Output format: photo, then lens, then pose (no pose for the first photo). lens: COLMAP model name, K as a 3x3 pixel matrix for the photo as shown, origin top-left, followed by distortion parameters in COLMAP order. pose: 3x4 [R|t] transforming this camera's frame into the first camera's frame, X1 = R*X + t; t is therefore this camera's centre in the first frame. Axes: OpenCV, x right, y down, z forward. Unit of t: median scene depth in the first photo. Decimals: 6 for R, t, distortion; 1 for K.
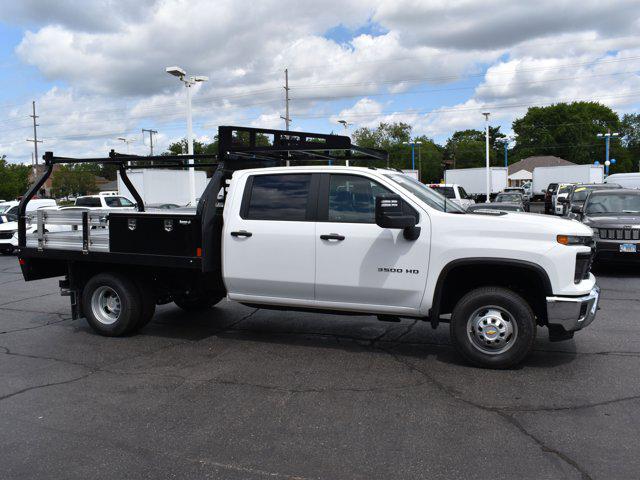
lens RADIAL K [[566.3, 0, 306.0], [0, 566.3, 239.9], [0, 0, 1]] dist [-0.099675, 0.011455]
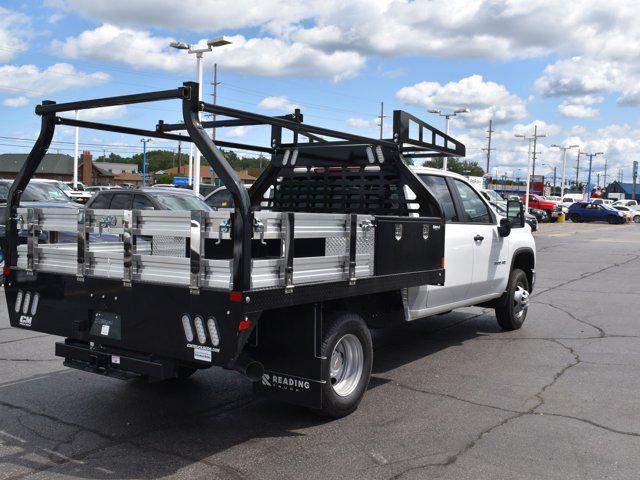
lens RADIAL K [[706.9, 0, 320.0], [0, 706.9, 240.0], [0, 0, 1]] dist [-0.075685, 0.005623]
pose [[0.189044, -0.036172, 0.981302, -1.112307], [0.047867, 0.998473, 0.027584, -0.043911], [-0.980801, 0.041757, 0.190487, 0.866640]]
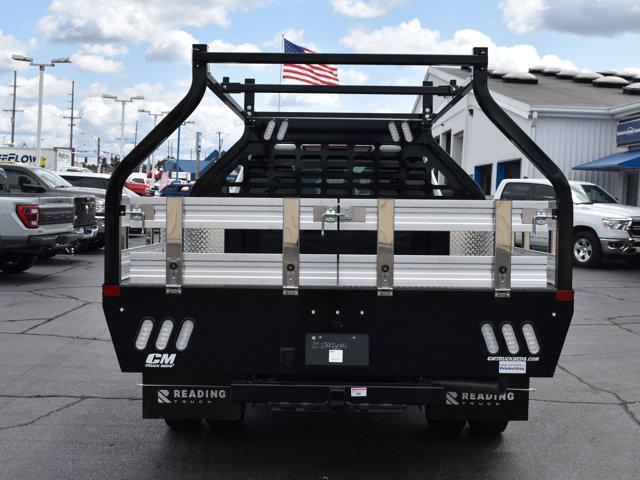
lens RADIAL K [[952.0, 0, 320.0], [0, 952.0, 240.0], [0, 0, 1]] dist [-0.029959, -0.040079]
pose [[-0.385207, -0.038893, 0.922010, -1.132889], [0.050707, 0.996710, 0.063229, -0.080277], [-0.921436, 0.071108, -0.381967, 1.497579]]
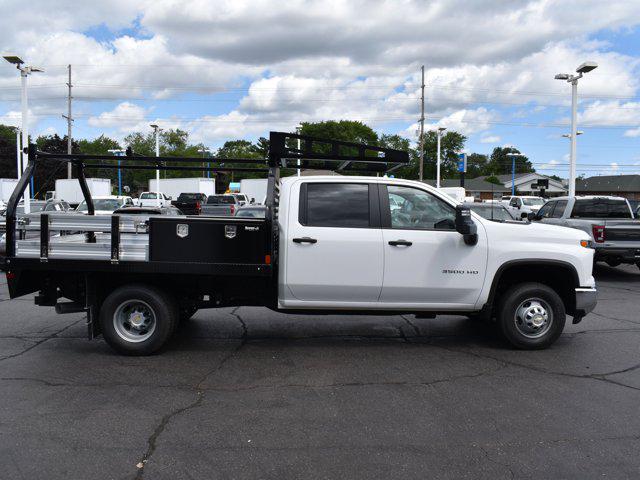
lens RADIAL K [[566.3, 0, 306.0], [0, 566.3, 239.9], [0, 0, 1]] dist [-0.099675, 0.011455]
pose [[0.910164, -0.002628, 0.414241, -0.474079], [0.008321, 0.999894, -0.011940, 0.000511], [-0.414165, 0.014315, 0.910089, 0.071111]]
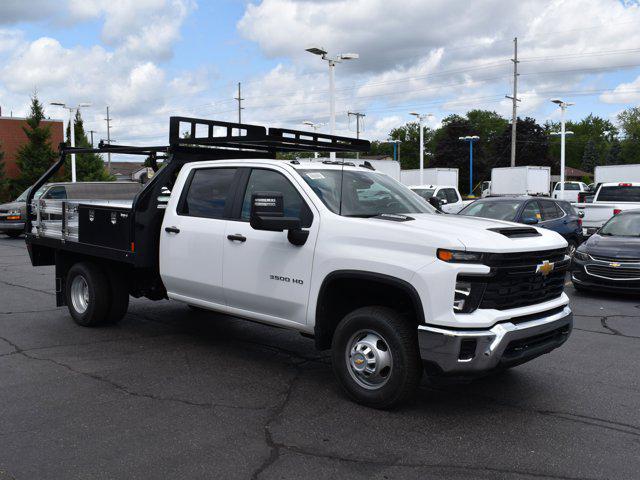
lens RADIAL K [[669.9, 0, 302.4], [0, 669.9, 239.3], [0, 0, 1]] dist [-0.066362, 0.011389]
pose [[0.925553, 0.052882, -0.374907, 0.455618], [-0.054260, 0.998503, 0.006887, -0.012925], [0.374710, 0.013969, 0.927037, 0.035198]]
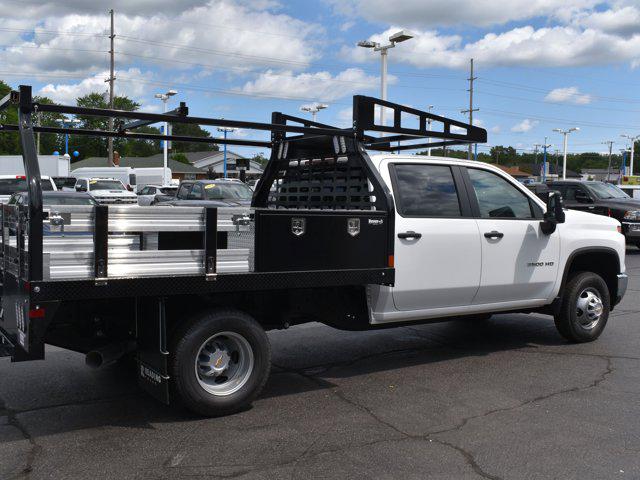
lens RADIAL K [[706.9, 0, 320.0], [0, 706.9, 240.0], [0, 0, 1]] dist [-0.075685, 0.005623]
pose [[0.556306, -0.035910, 0.830201, -0.912064], [0.045357, 0.998889, 0.012814, -0.020218], [-0.829739, 0.030527, 0.557317, 0.486902]]
